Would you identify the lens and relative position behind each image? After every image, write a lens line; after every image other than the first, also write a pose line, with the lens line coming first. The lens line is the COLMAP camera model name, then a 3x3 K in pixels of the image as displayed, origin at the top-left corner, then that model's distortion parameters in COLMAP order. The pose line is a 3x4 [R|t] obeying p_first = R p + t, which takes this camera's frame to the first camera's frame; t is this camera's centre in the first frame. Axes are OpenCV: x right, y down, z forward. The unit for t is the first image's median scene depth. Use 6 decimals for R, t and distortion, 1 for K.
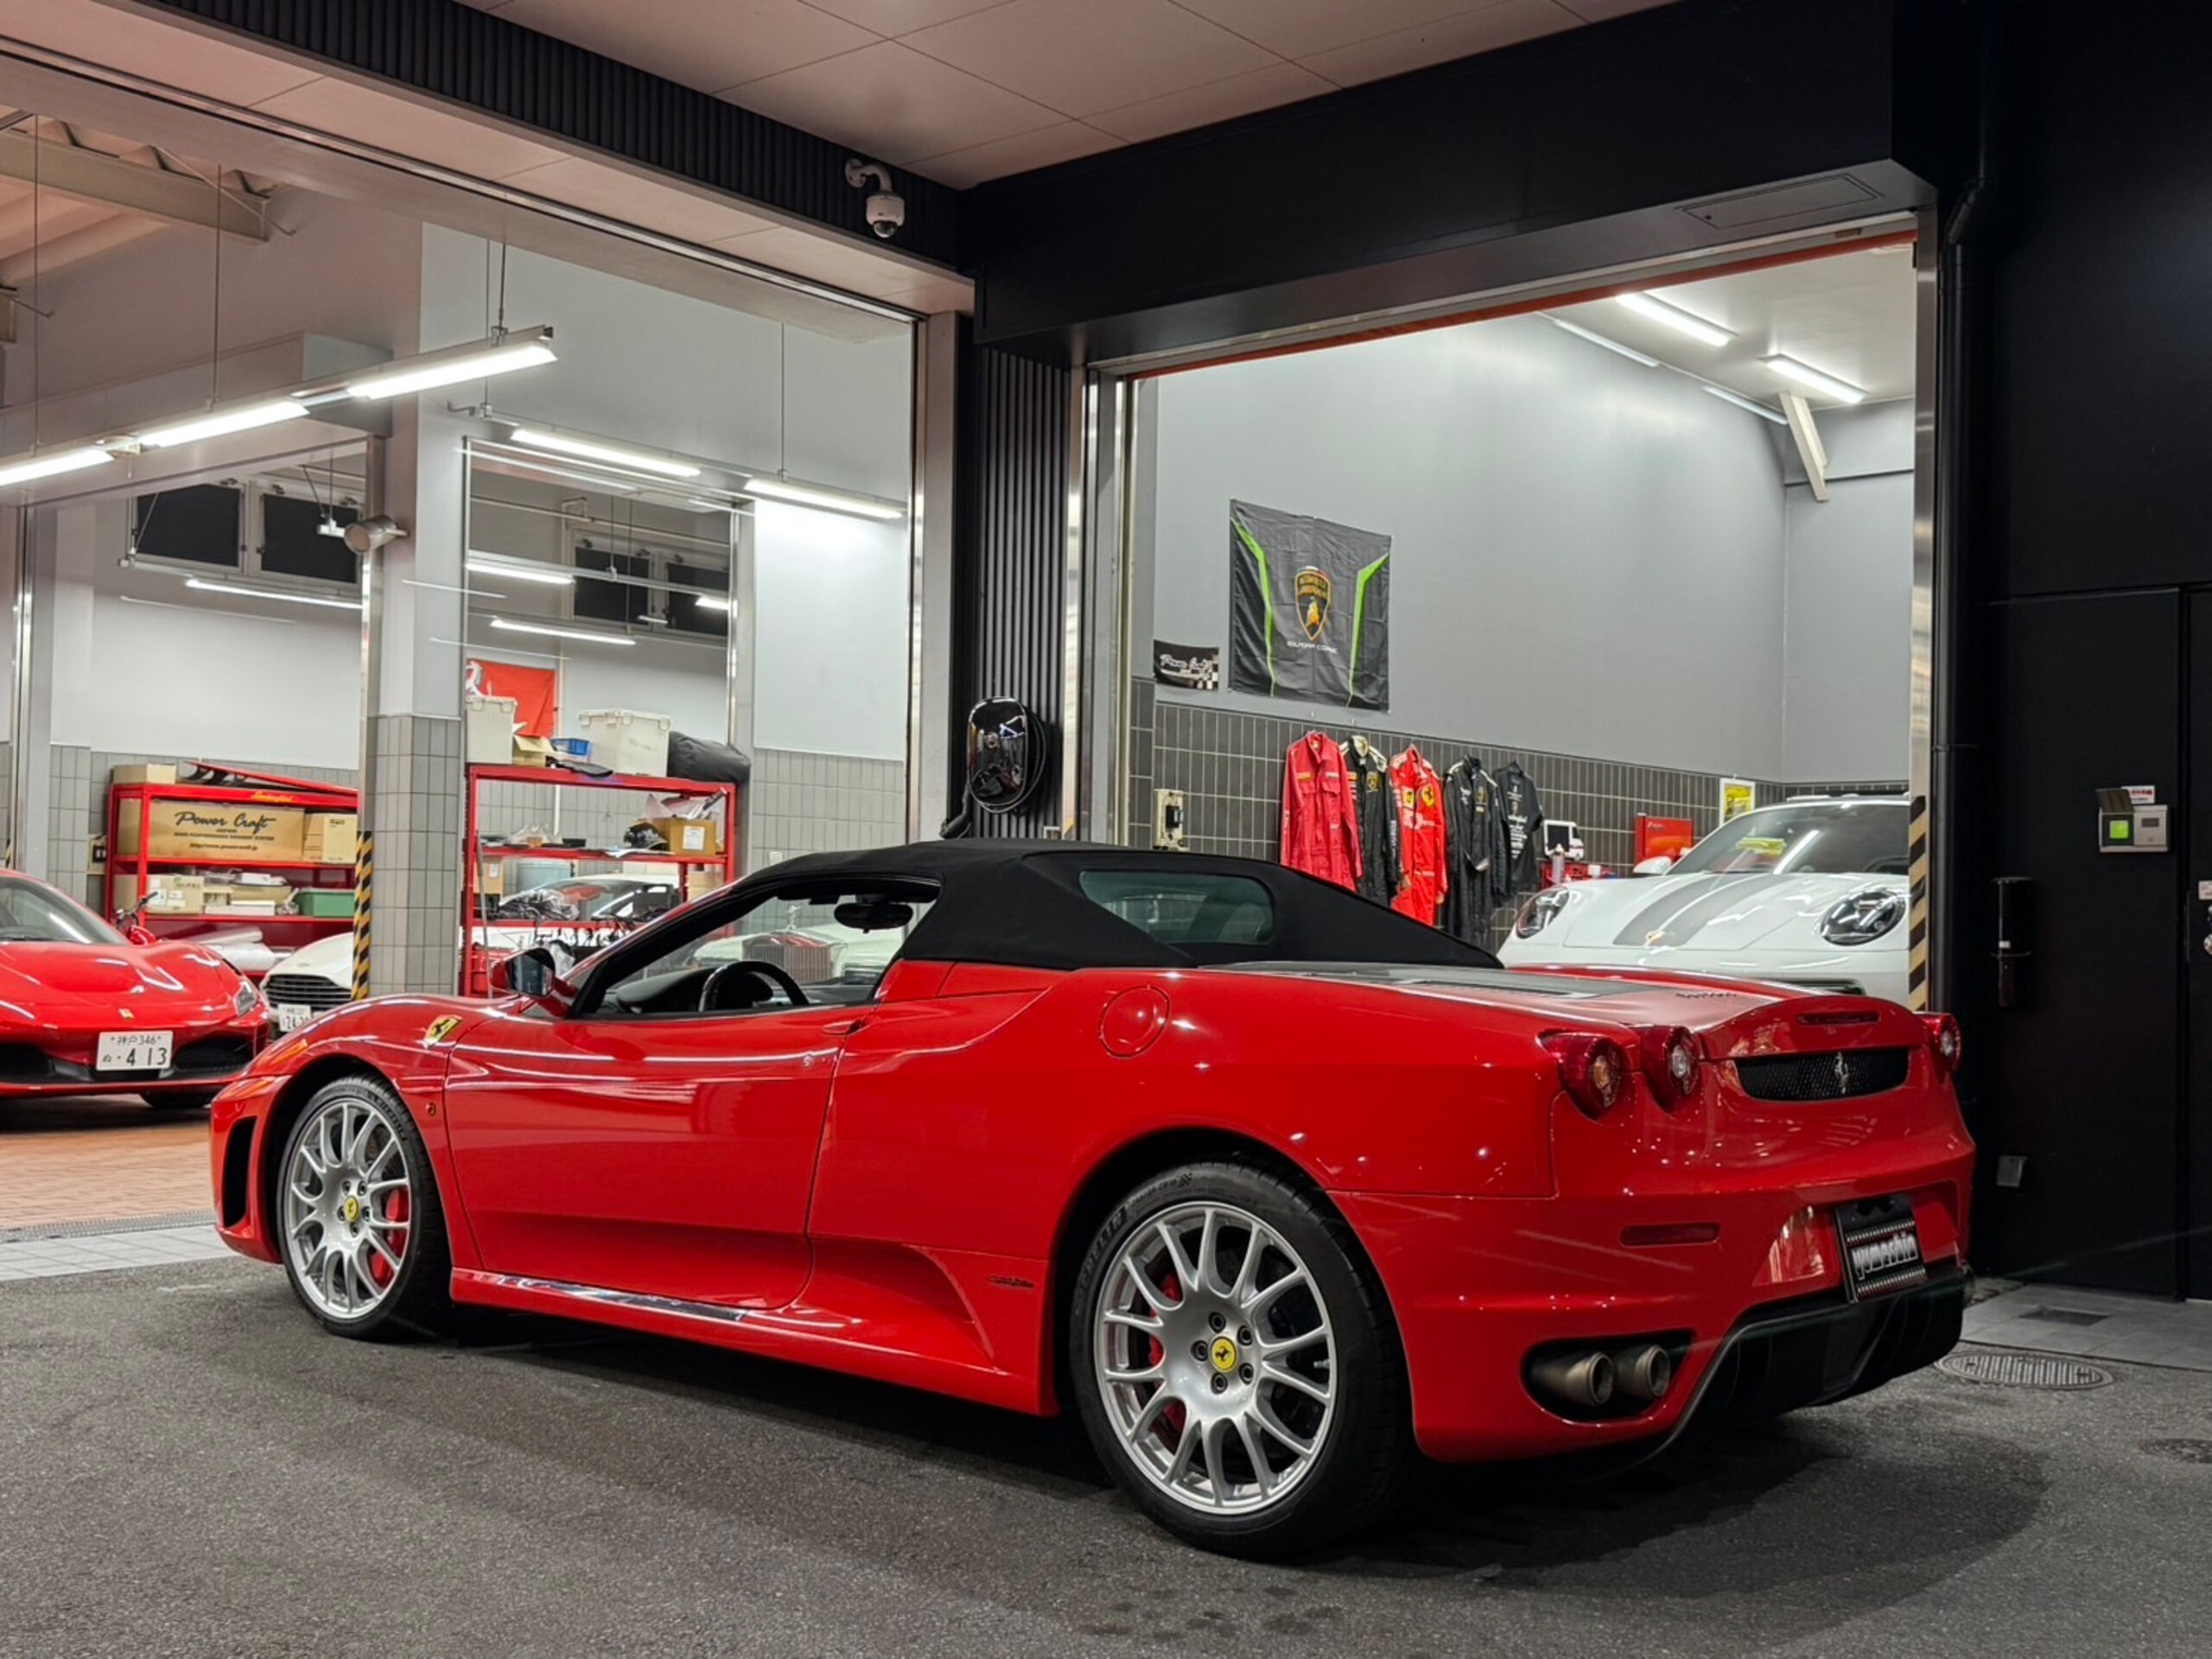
lens RADIAL K [[2321.3, 0, 1109.7], [0, 2321.3, 842.1], [0, 0, 1]] dist [0.085061, 0.000000]
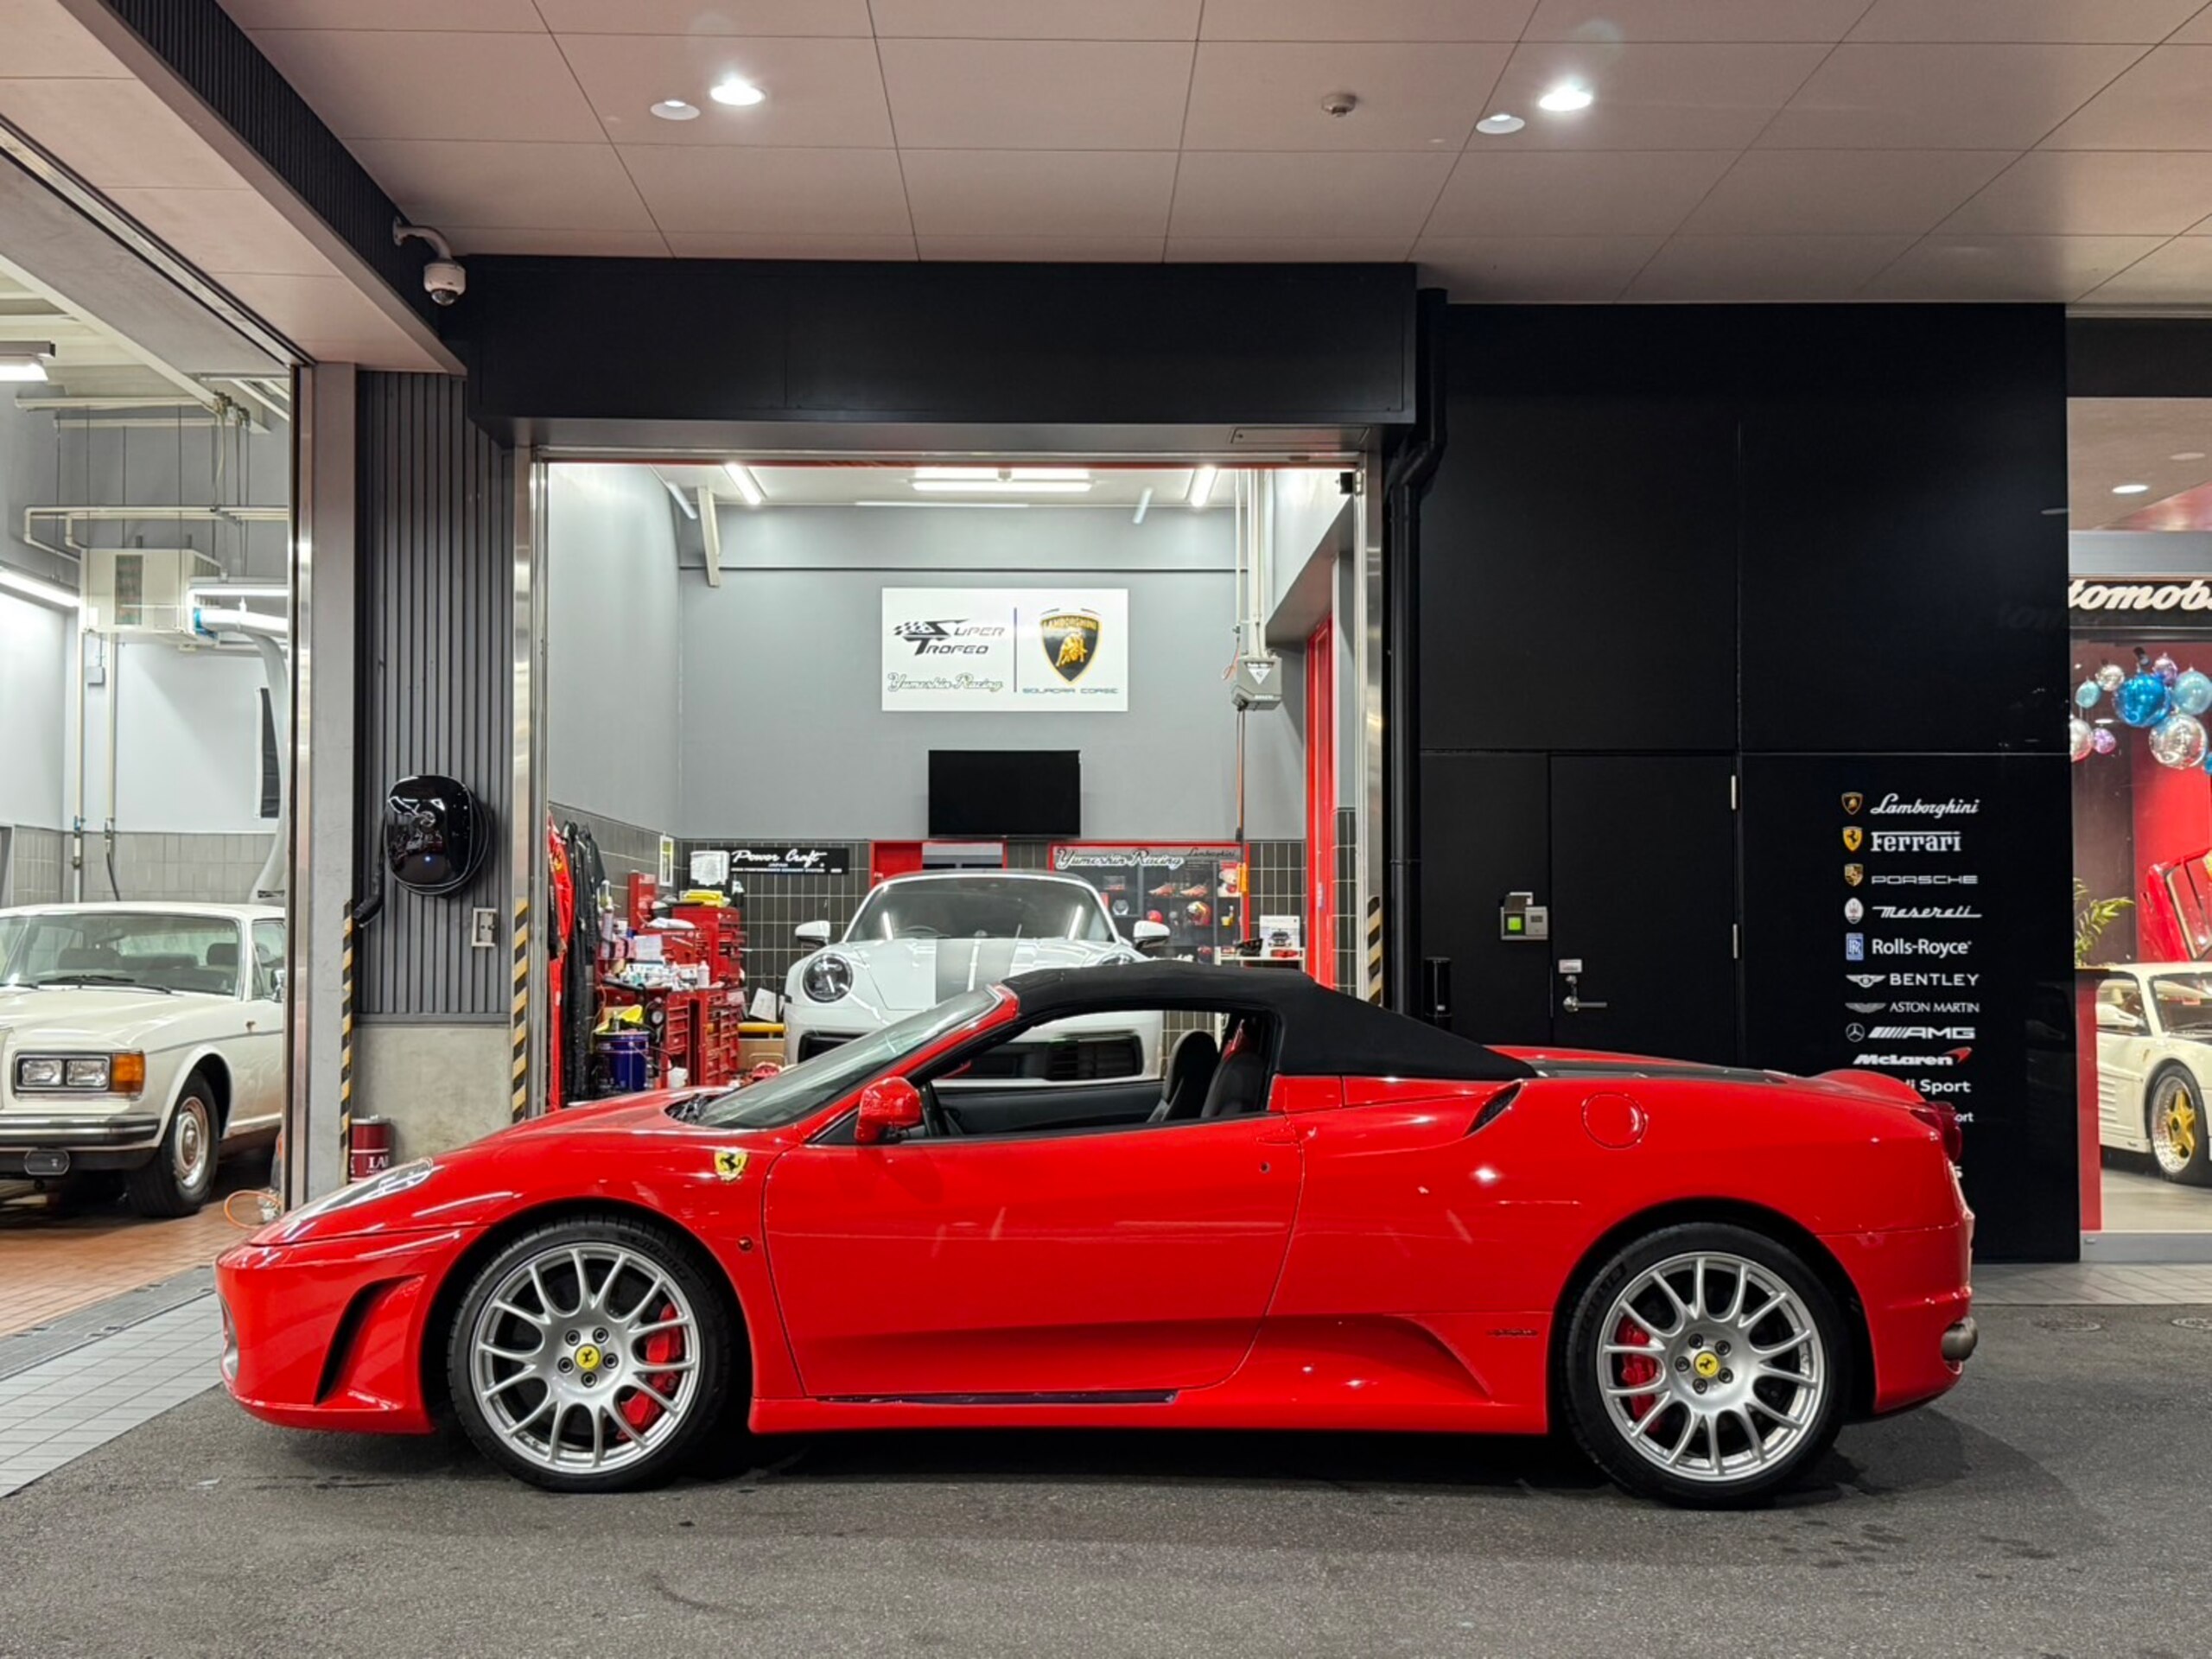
lens RADIAL K [[2321.3, 0, 1068.2], [0, 2321.3, 846.9], [0, 0, 1]] dist [0.085061, 0.000000]
pose [[0.763565, 0.008449, 0.645676, -0.479748], [-0.007994, 0.999961, -0.003631, -0.031408], [-0.645682, -0.002389, 0.763603, 0.084872]]
